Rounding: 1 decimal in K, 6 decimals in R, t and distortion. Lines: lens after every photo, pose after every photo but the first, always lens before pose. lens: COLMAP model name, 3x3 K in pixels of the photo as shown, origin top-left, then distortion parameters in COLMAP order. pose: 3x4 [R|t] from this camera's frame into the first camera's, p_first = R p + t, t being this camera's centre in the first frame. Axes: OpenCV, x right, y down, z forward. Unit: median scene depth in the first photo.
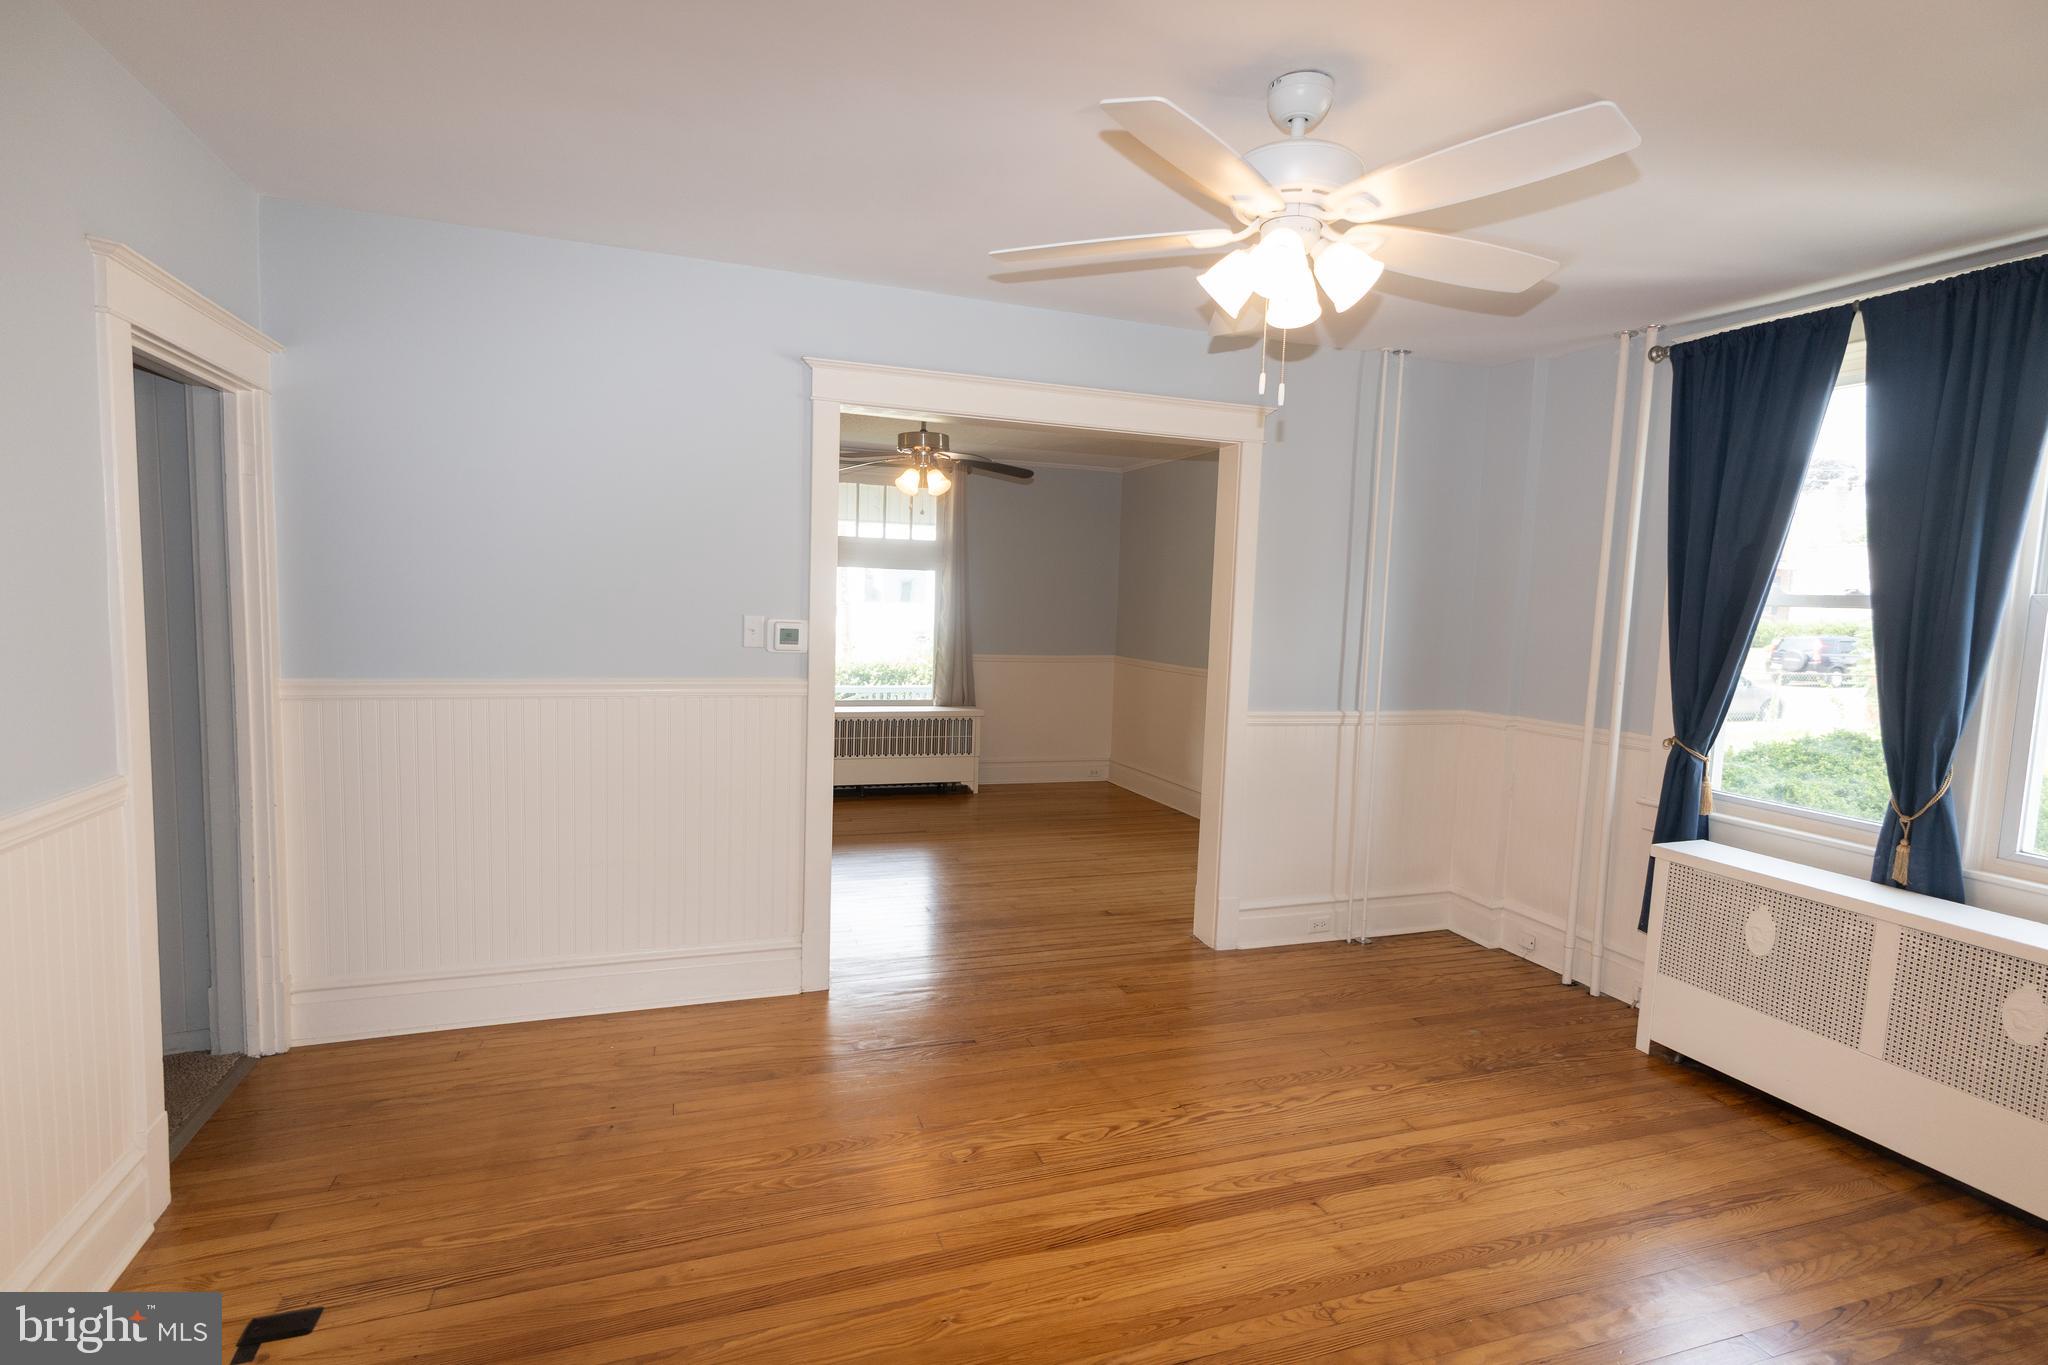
lens RADIAL K [[1019.1, 0, 1024.0], [0, 1019.1, 682.5], [0, 0, 1]] dist [0.000389, 0.001286]
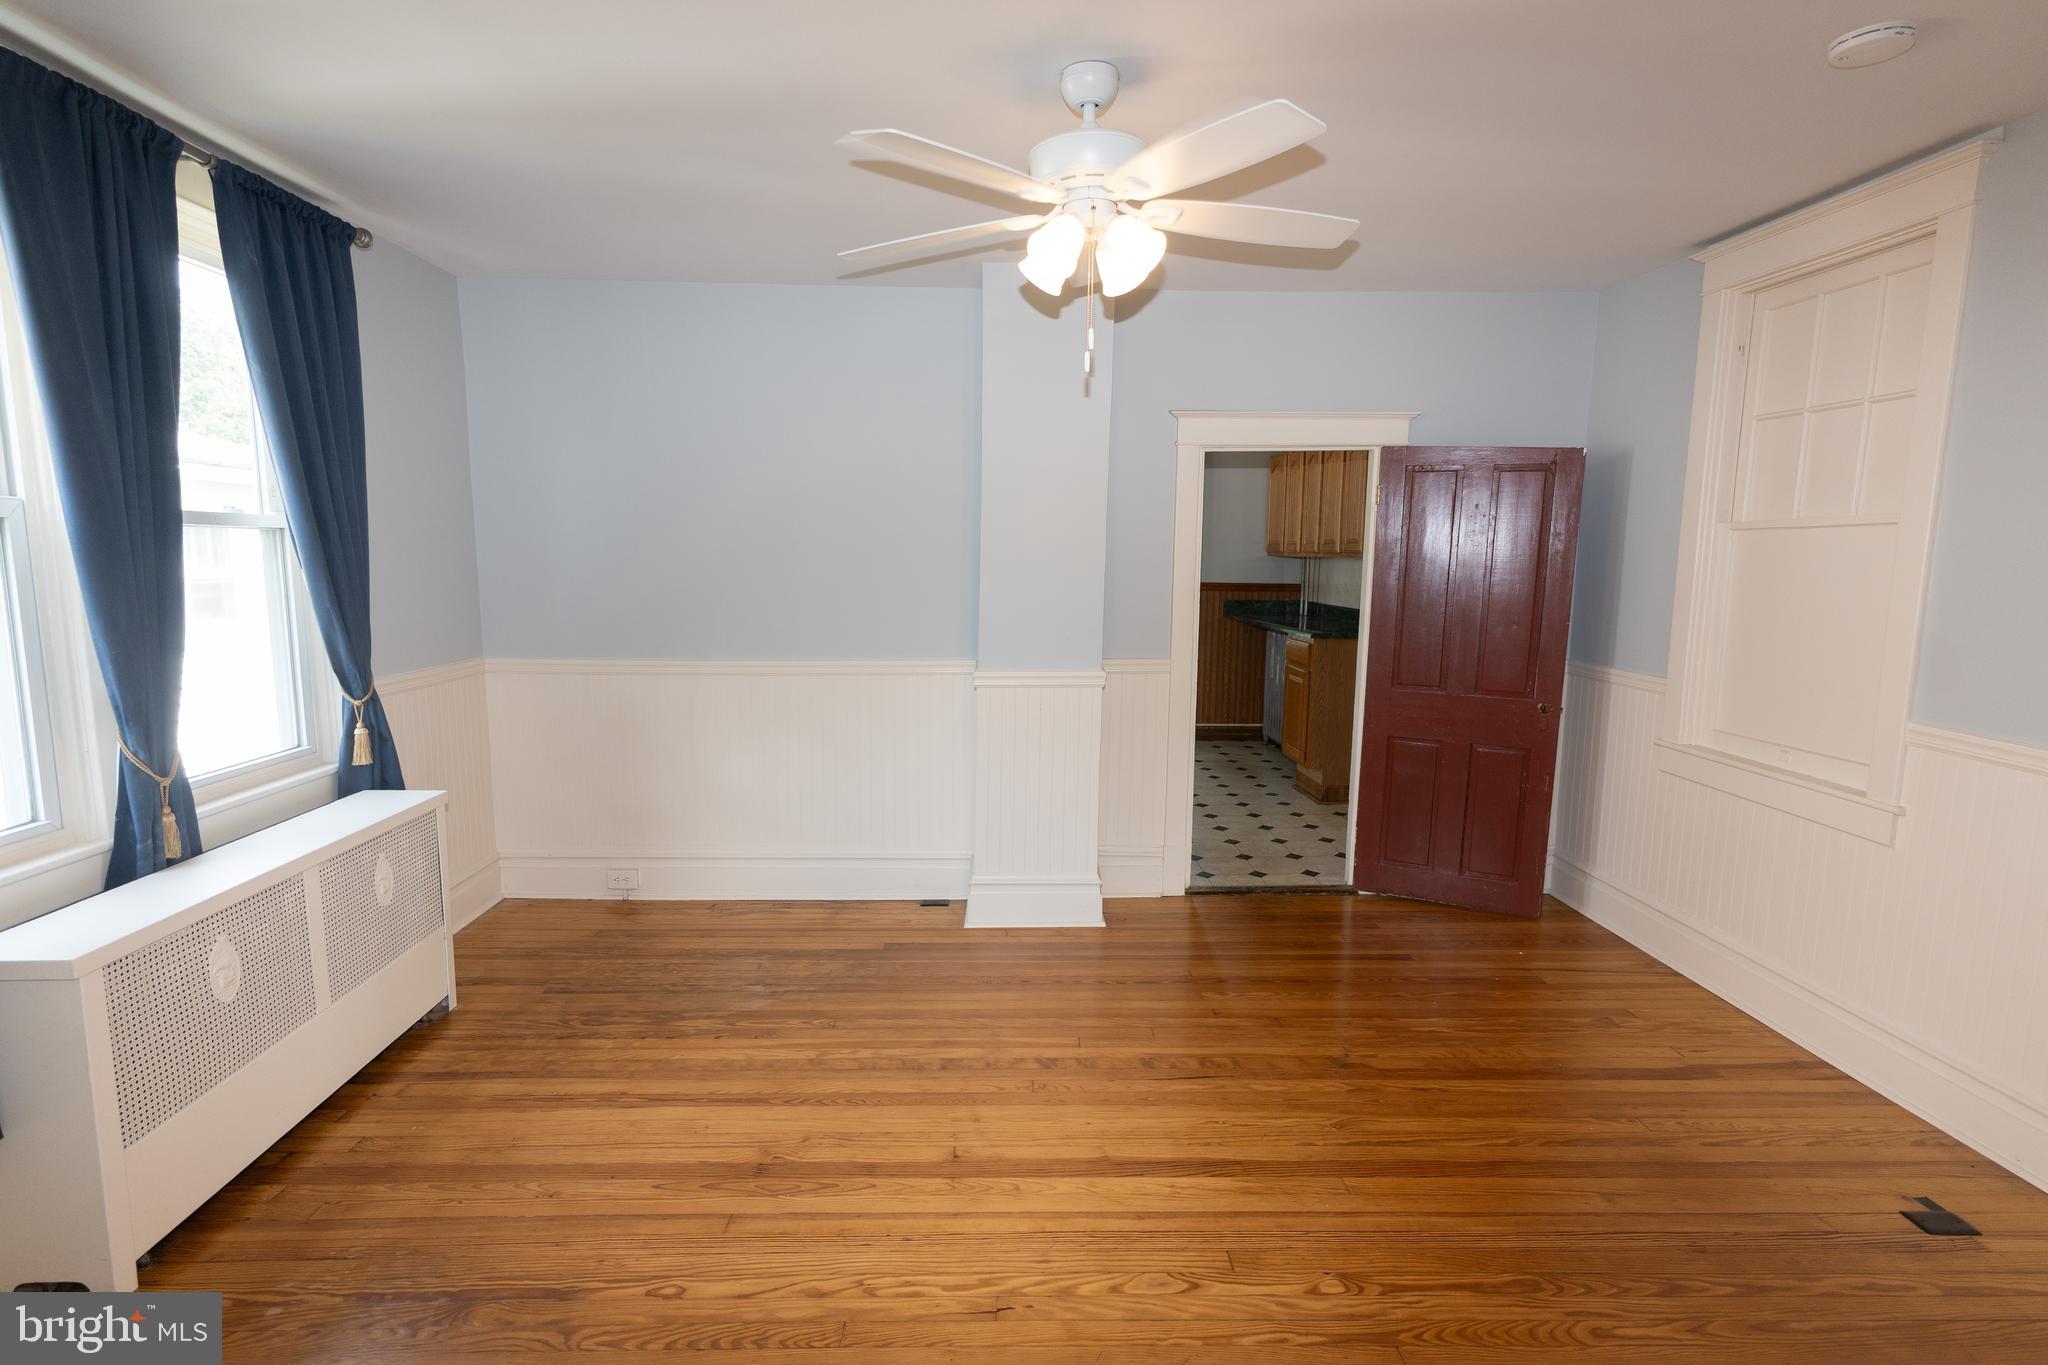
lens RADIAL K [[981.8, 0, 1024.0], [0, 981.8, 682.5], [0, 0, 1]] dist [0.001611, 0.002421]
pose [[-0.950425, -0.083768, 0.299458, -0.023512], [-0.014756, 0.974096, 0.225651, -0.144734], [-0.310603, 0.210046, -0.927042, 1.640068]]
